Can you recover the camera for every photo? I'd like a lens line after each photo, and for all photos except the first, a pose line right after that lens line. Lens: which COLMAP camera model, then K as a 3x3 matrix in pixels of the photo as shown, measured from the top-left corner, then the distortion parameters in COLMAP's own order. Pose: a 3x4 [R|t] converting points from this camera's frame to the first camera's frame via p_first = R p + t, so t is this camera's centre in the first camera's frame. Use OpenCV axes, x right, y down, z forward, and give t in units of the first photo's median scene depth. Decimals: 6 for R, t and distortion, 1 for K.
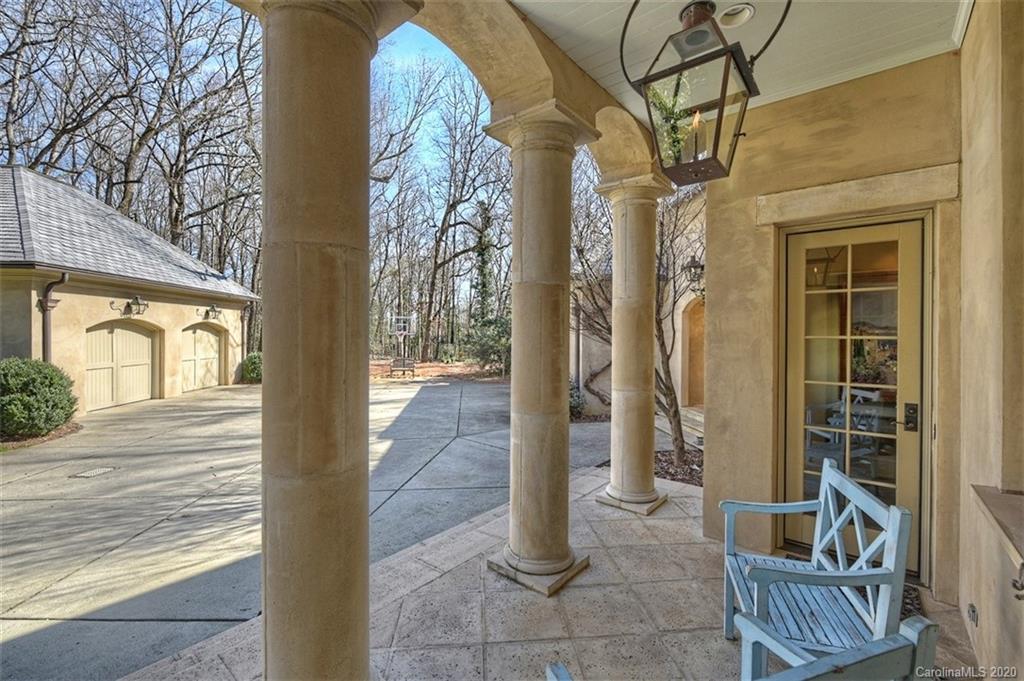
lens RADIAL K [[410.3, 0, 520.7], [0, 410.3, 336.8], [0, 0, 1]] dist [0.001086, 0.000058]
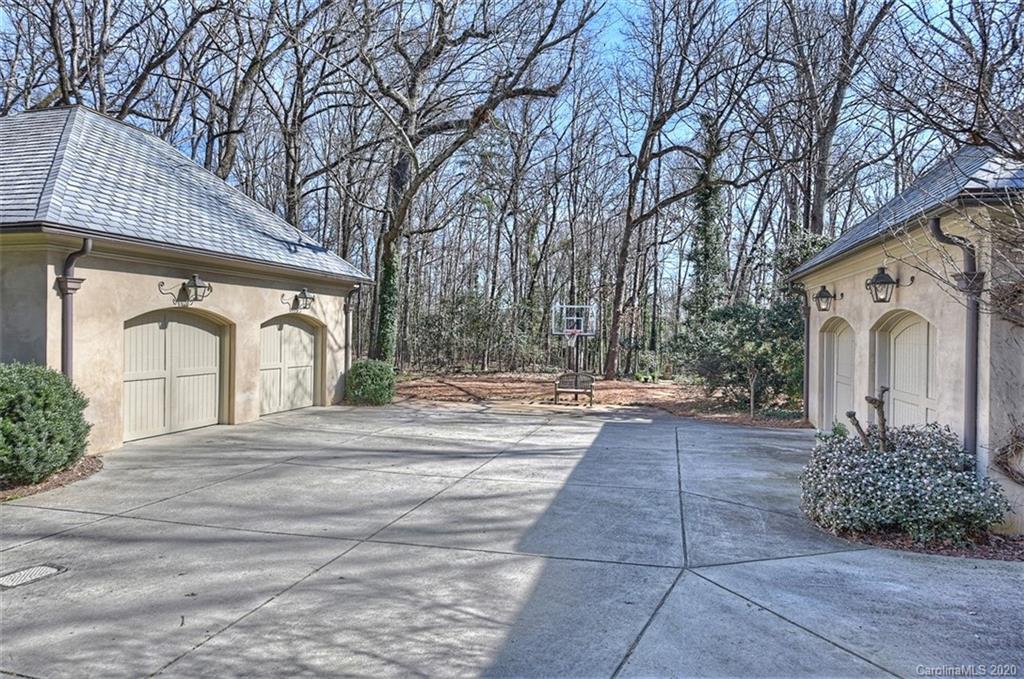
lens RADIAL K [[410.3, 0, 520.7], [0, 410.3, 335.8], [0, 0, 1]] dist [0.001086, 0.000058]
pose [[0.908790, 0.010167, -0.417130, -0.132444], [-0.011967, 0.999927, -0.001700, -0.001931], [0.417082, 0.006537, 0.908845, 0.515323]]
